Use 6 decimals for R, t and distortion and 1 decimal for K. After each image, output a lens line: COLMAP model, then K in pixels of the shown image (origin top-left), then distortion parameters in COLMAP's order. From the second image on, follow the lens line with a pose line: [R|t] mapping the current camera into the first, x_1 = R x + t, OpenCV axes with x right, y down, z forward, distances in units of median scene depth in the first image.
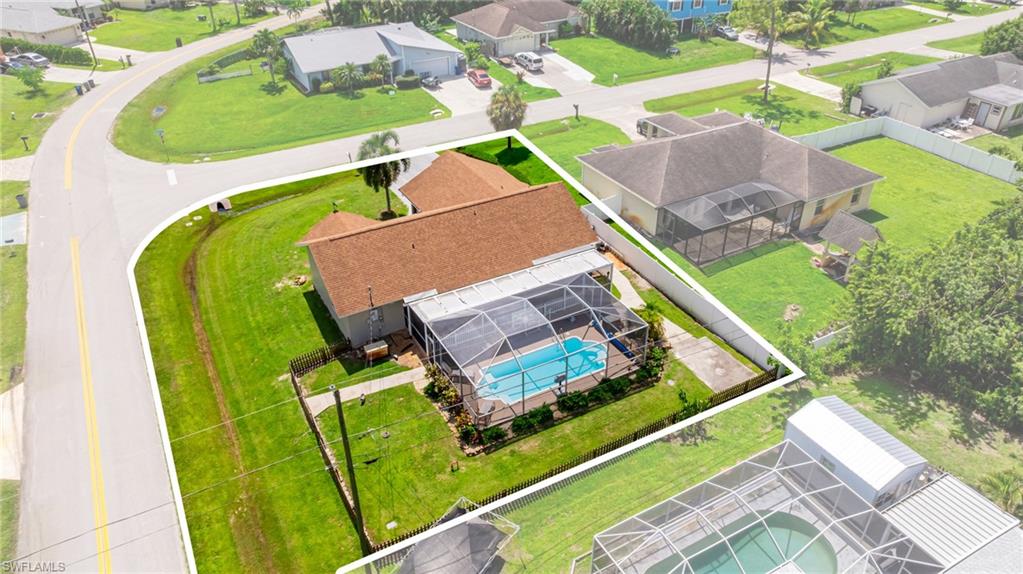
lens RADIAL K [[704.8, 0, 512.1], [0, 704.8, 303.3], [0, 0, 1]] dist [-0.037358, 0.036428]
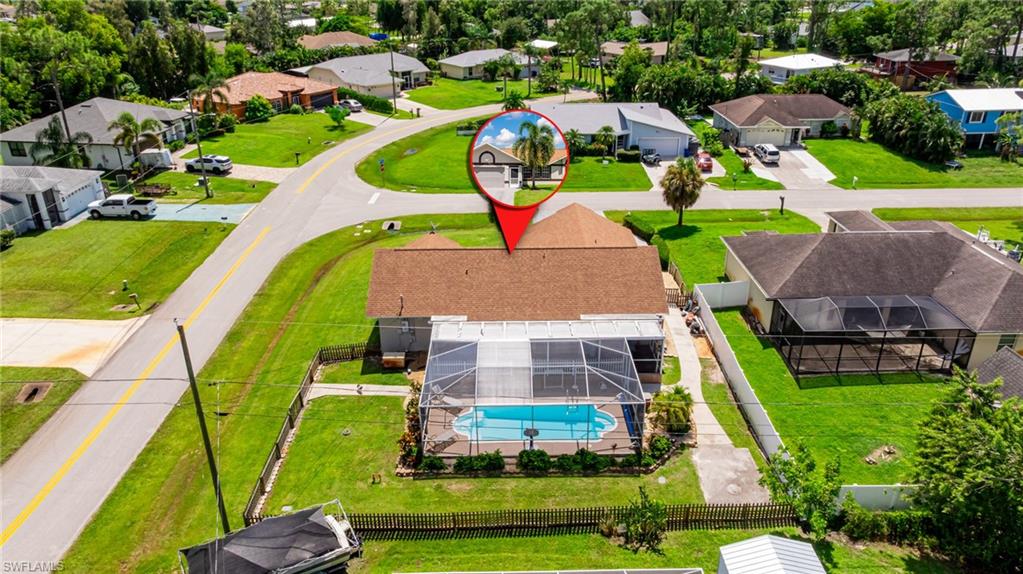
lens RADIAL K [[716.7, 0, 514.3], [0, 716.7, 285.3], [0, 0, 1]] dist [-0.027163, 0.006567]
pose [[0.880268, 0.196666, -0.431798, 0.188490], [-0.266176, 0.958048, -0.106278, 0.013784], [0.392782, 0.208487, 0.895687, 0.062055]]
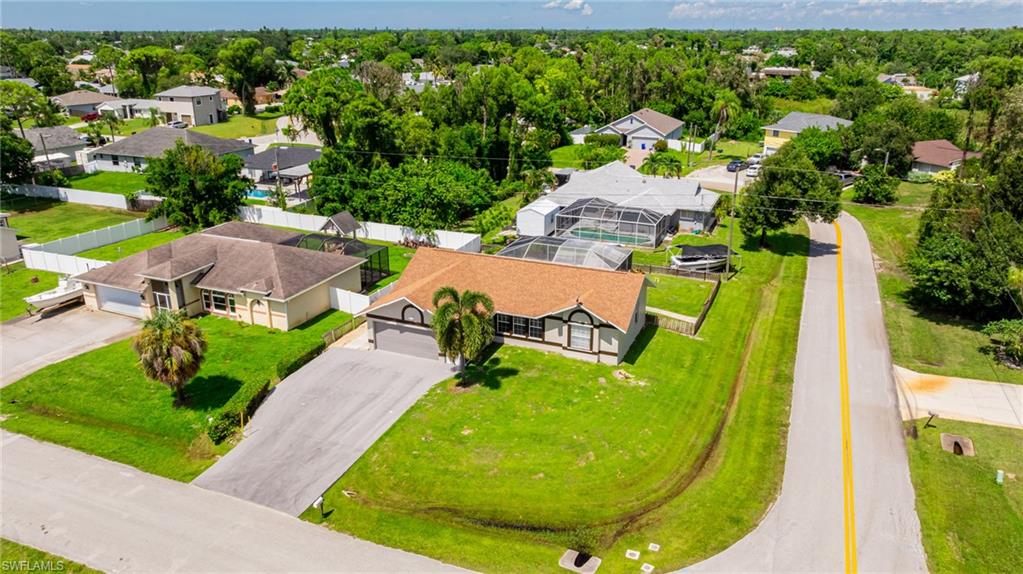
lens RADIAL K [[716.7, 0, 514.3], [0, 716.7, 285.3], [0, 0, 1]] dist [-0.027163, 0.006567]
pose [[-0.616549, -0.258359, 0.743719, -0.530844], [0.444430, 0.665525, 0.599632, -0.449436], [-0.649884, 0.700233, -0.295507, 0.761104]]
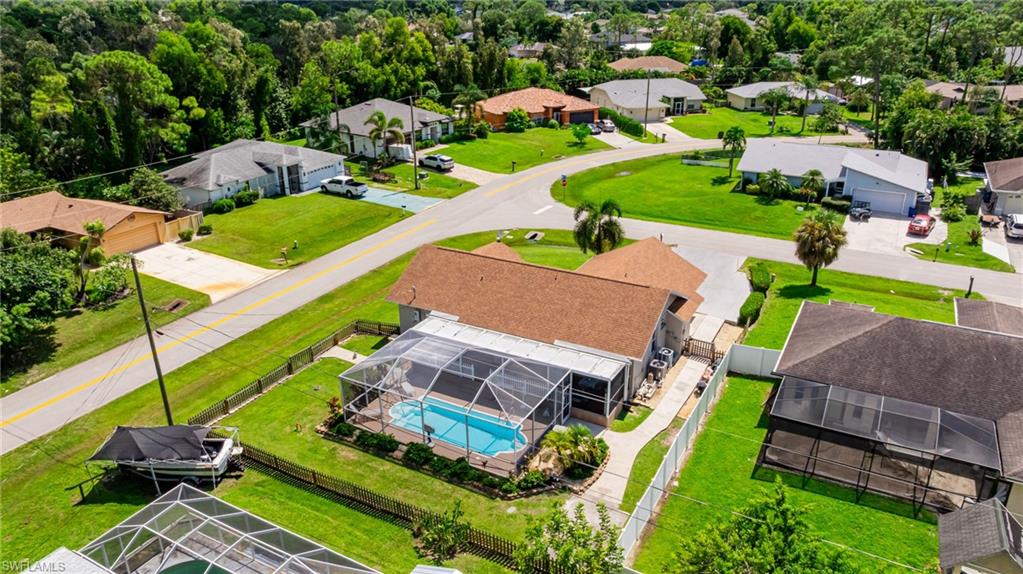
lens RADIAL K [[716.7, 0, 514.3], [0, 716.7, 285.3], [0, 0, 1]] dist [-0.027163, 0.006567]
pose [[0.533629, 0.323779, -0.781285, 0.380697], [-0.472767, 0.880192, 0.041861, -0.073403], [0.701235, 0.347028, 0.622769, 0.190932]]
